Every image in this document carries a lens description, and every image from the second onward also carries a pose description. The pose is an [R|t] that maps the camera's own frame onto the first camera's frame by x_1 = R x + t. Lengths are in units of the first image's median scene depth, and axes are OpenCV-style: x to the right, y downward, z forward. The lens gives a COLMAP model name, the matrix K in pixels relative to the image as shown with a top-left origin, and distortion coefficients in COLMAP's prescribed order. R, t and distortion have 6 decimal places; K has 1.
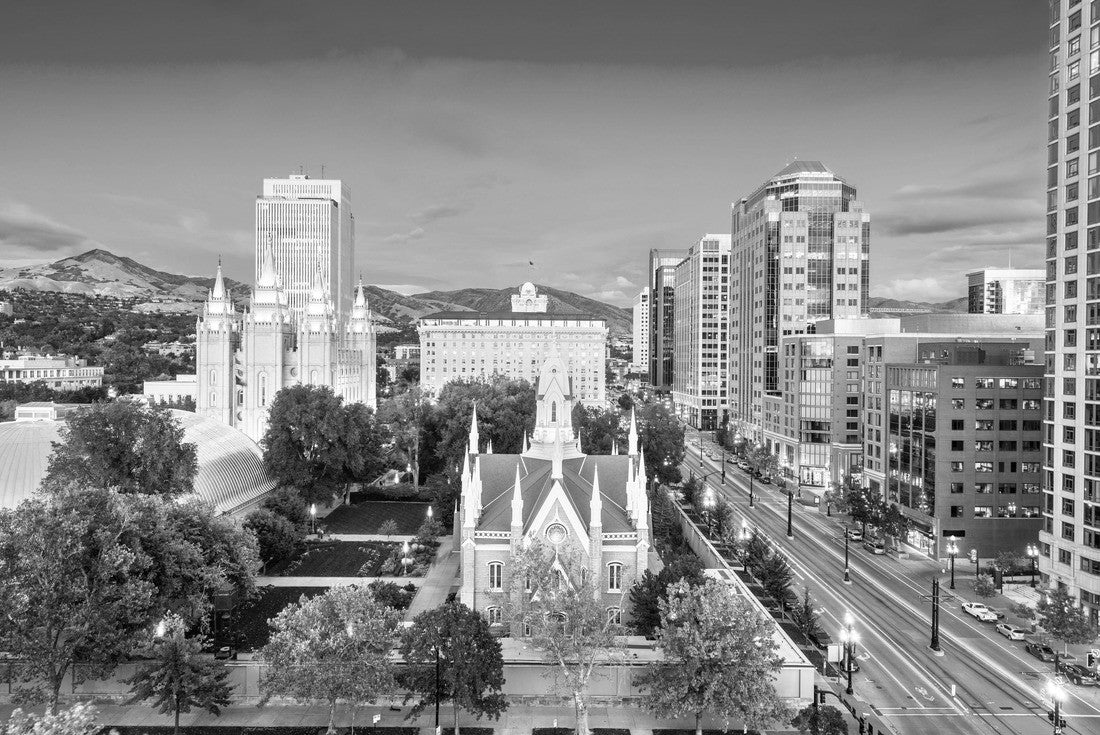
lens RADIAL K [[1873.2, 0, 550.0], [0, 1873.2, 367.5], [0, 0, 1]] dist [-0.001230, 0.107750]
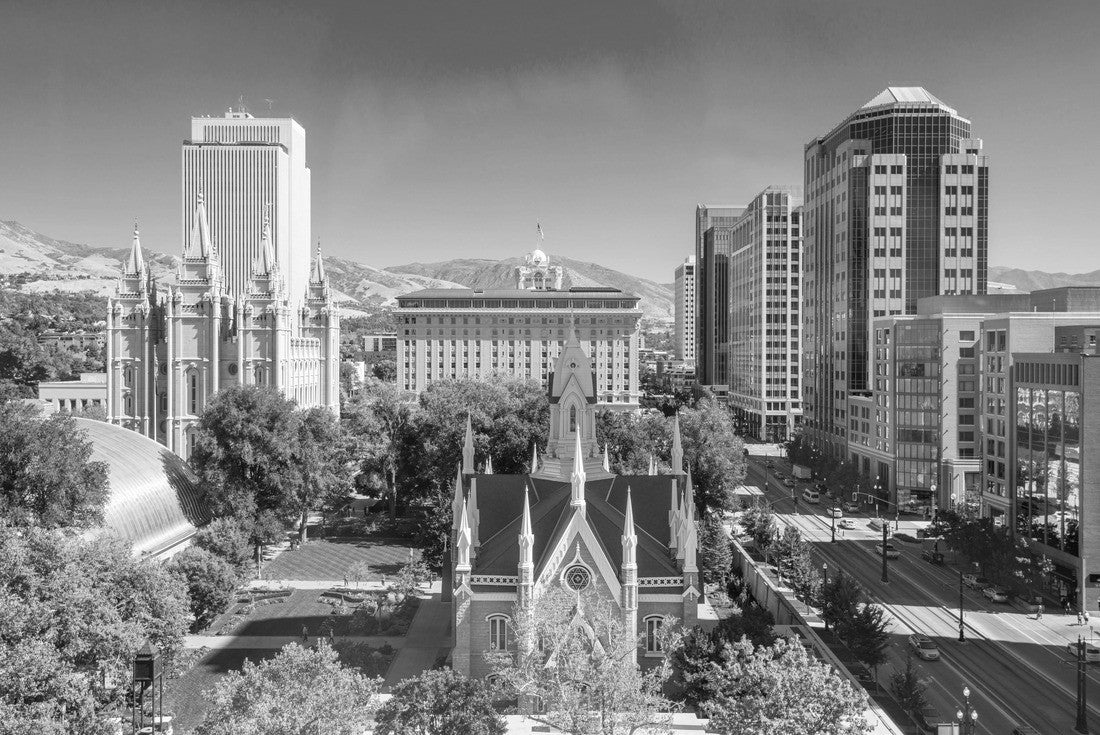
lens RADIAL K [[1525.3, 0, 550.0], [0, 1525.3, 367.5], [0, 0, 1]] dist [0.031880, -0.087781]
pose [[0.997924, -0.008177, -0.063876, 0.033005], [0.006387, 0.999582, -0.028187, 0.019951], [0.064080, 0.027720, 0.997560, 0.375927]]
